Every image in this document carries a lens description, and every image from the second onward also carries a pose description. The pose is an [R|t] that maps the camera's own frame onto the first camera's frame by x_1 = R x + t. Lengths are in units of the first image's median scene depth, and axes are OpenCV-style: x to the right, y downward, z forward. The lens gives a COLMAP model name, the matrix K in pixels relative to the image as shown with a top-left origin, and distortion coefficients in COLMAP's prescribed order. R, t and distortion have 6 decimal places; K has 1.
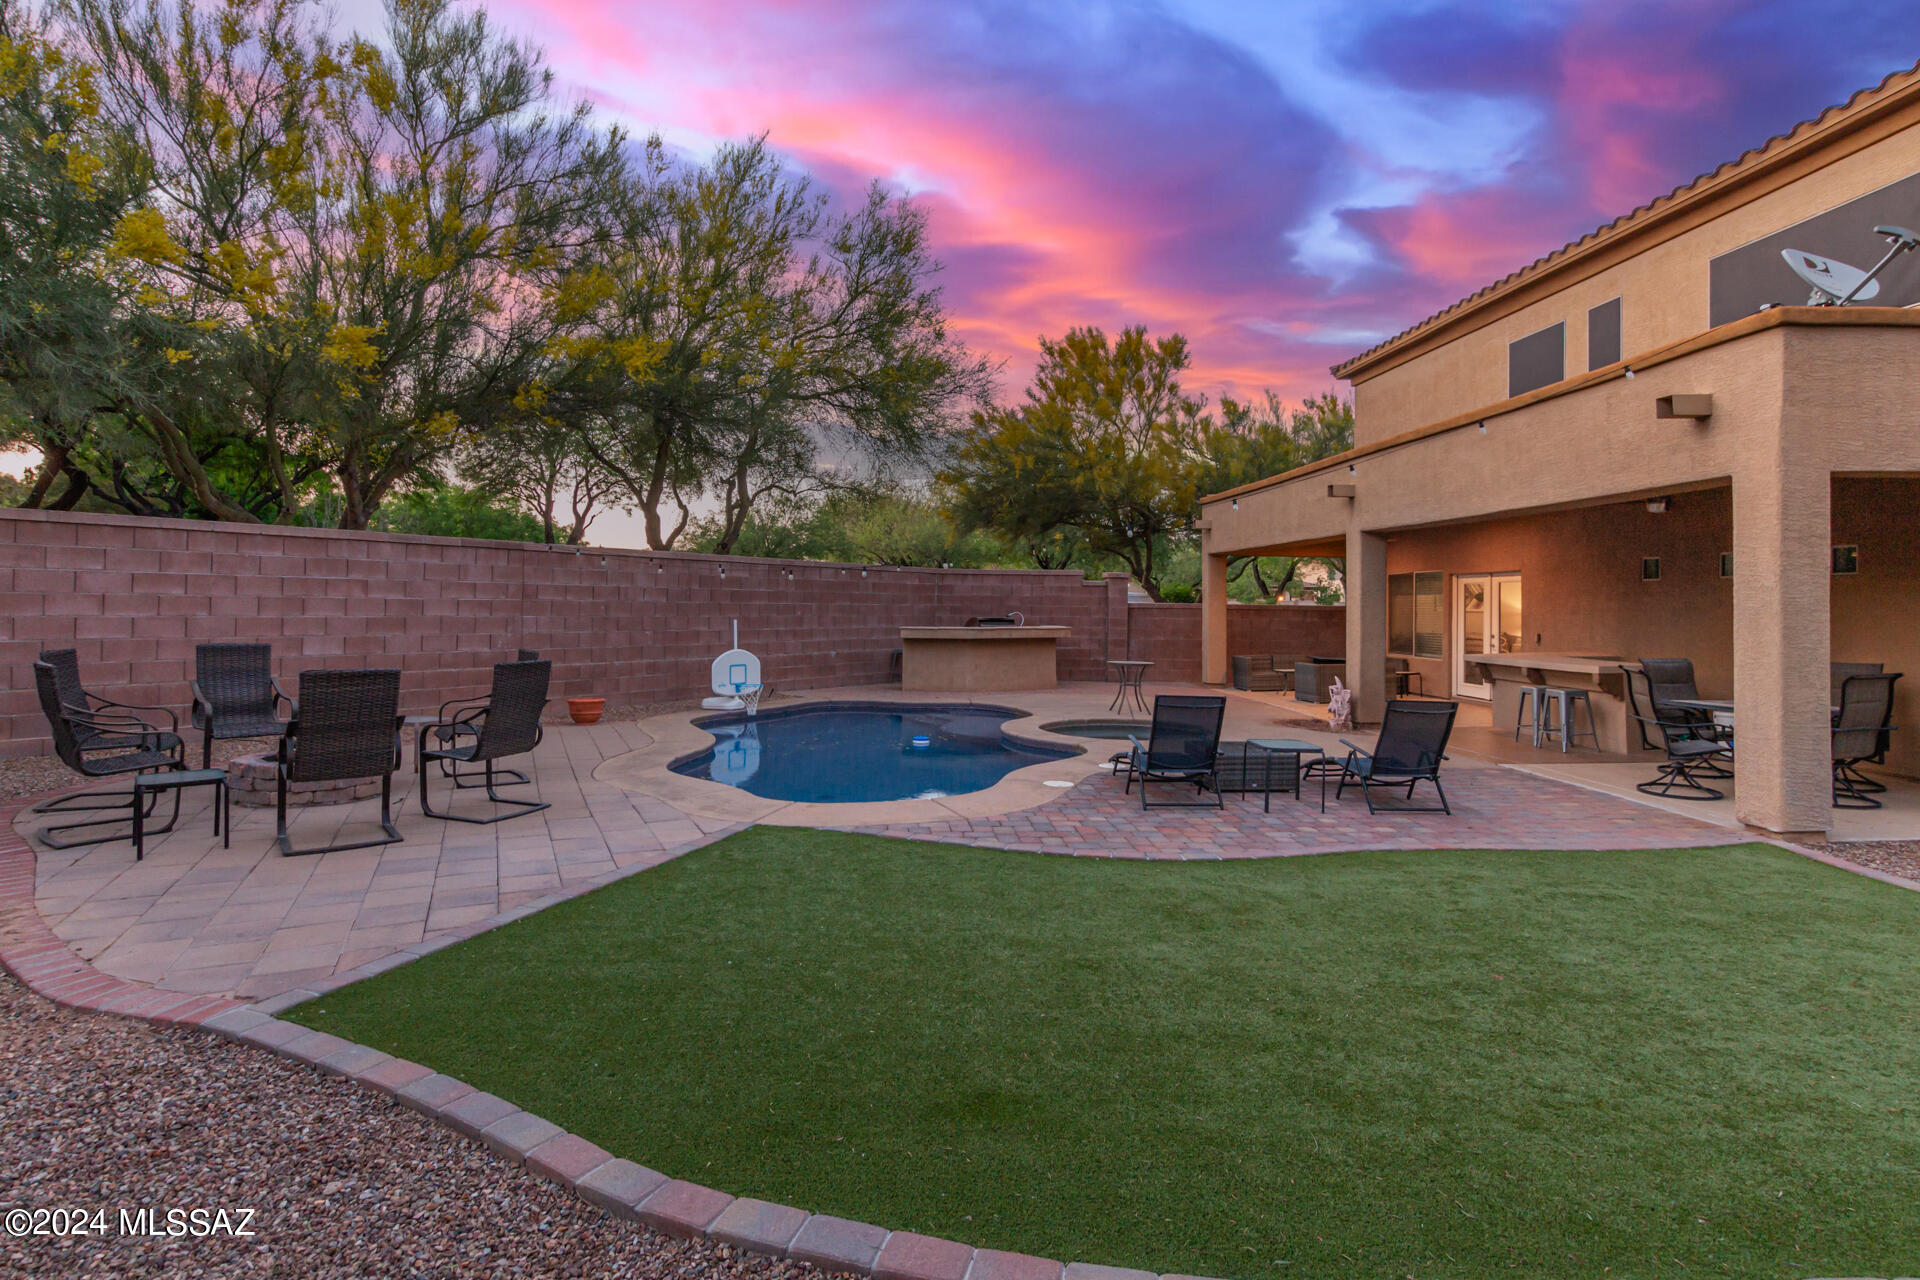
lens RADIAL K [[940.8, 0, 955.4], [0, 940.8, 579.5], [0, 0, 1]] dist [0.000626, -0.000021]
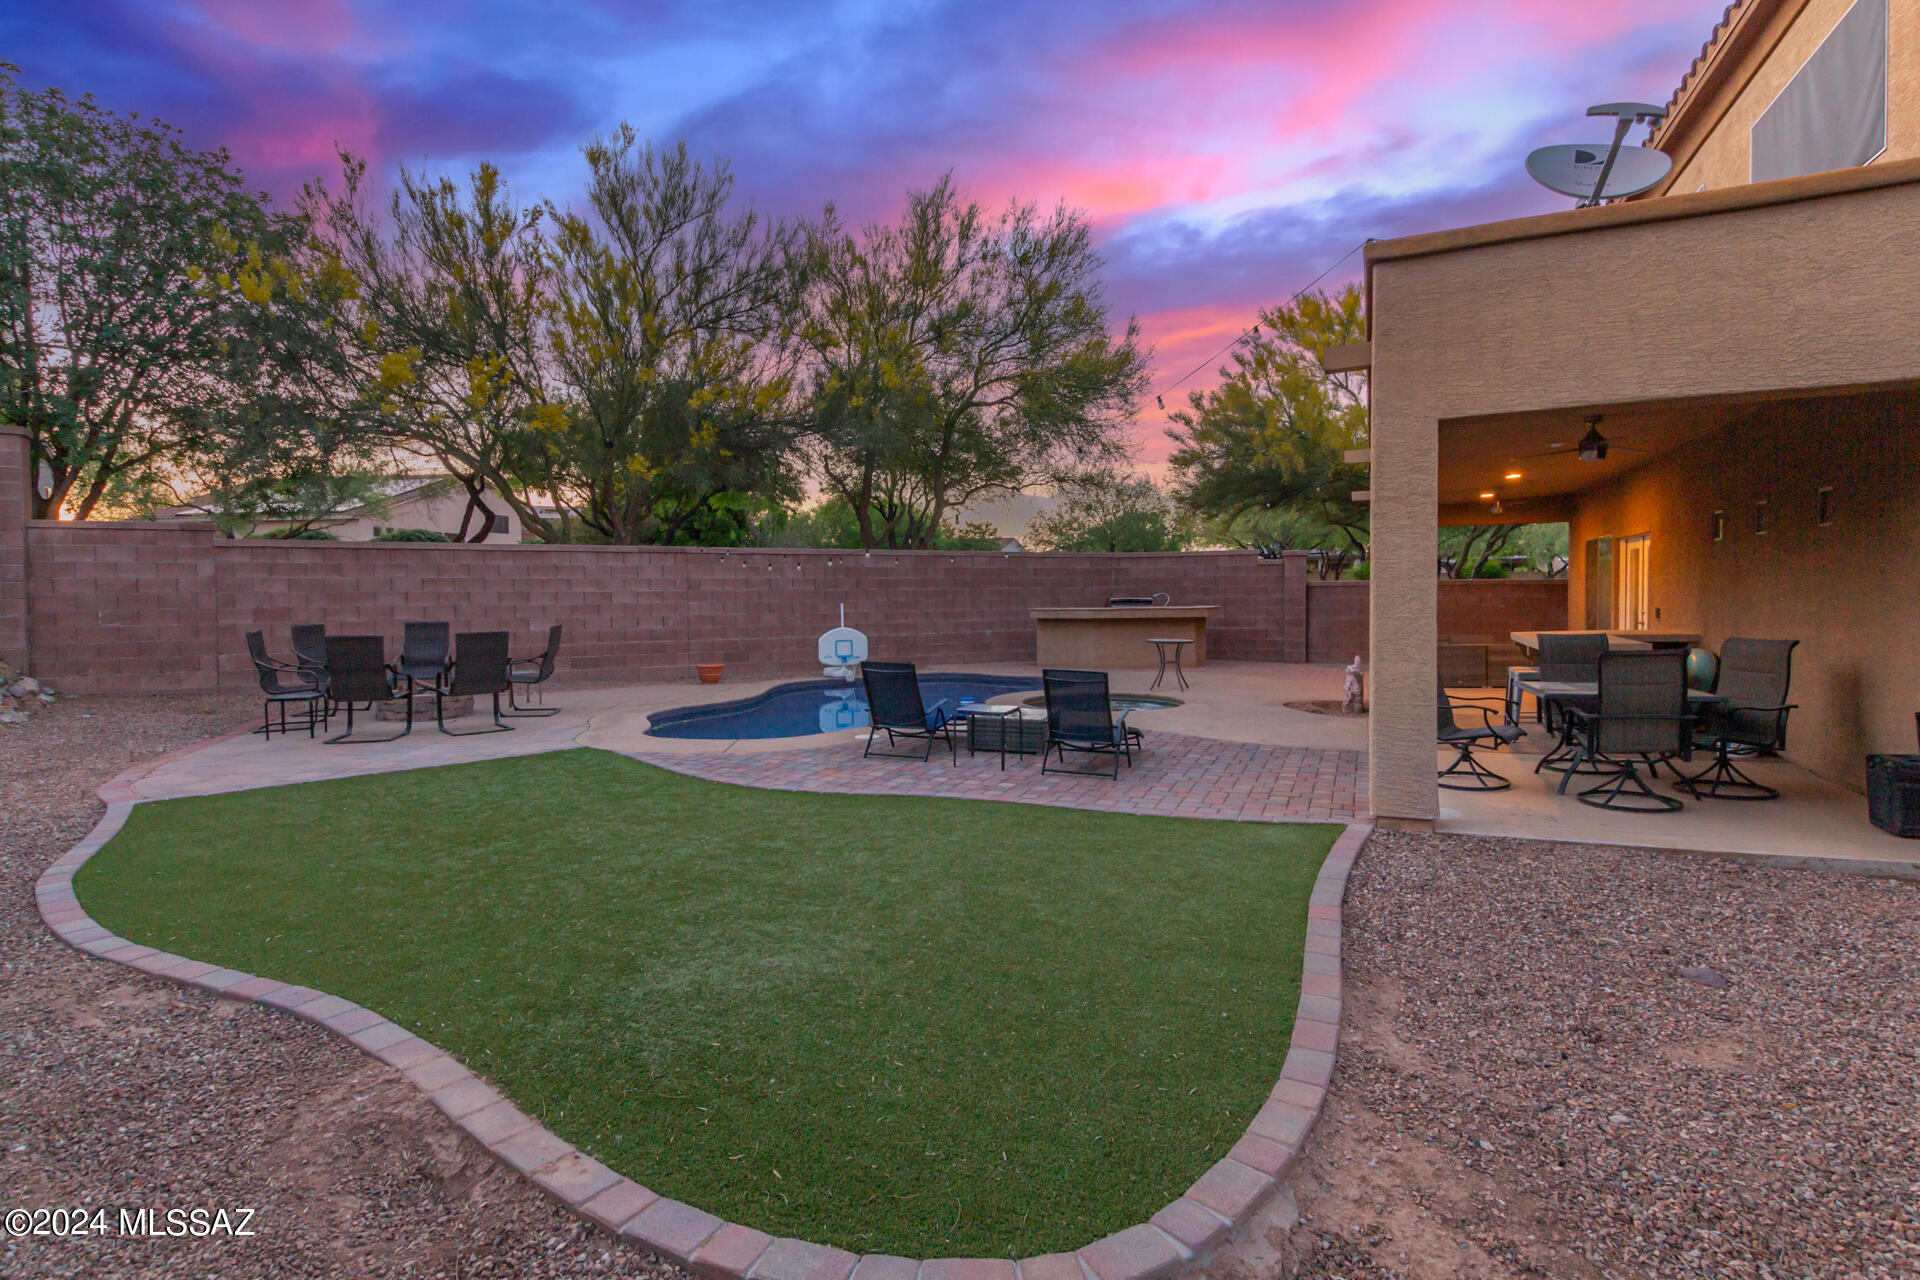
lens RADIAL K [[925.8, 0, 965.2], [0, 925.8, 587.1], [0, 0, 1]] dist [0.014914, 0.000177]
pose [[0.888134, -0.020077, -0.459145, 0.483653], [0.031078, 0.999382, 0.016415, 0.007519], [0.458532, -0.028848, 0.888209, 0.009779]]
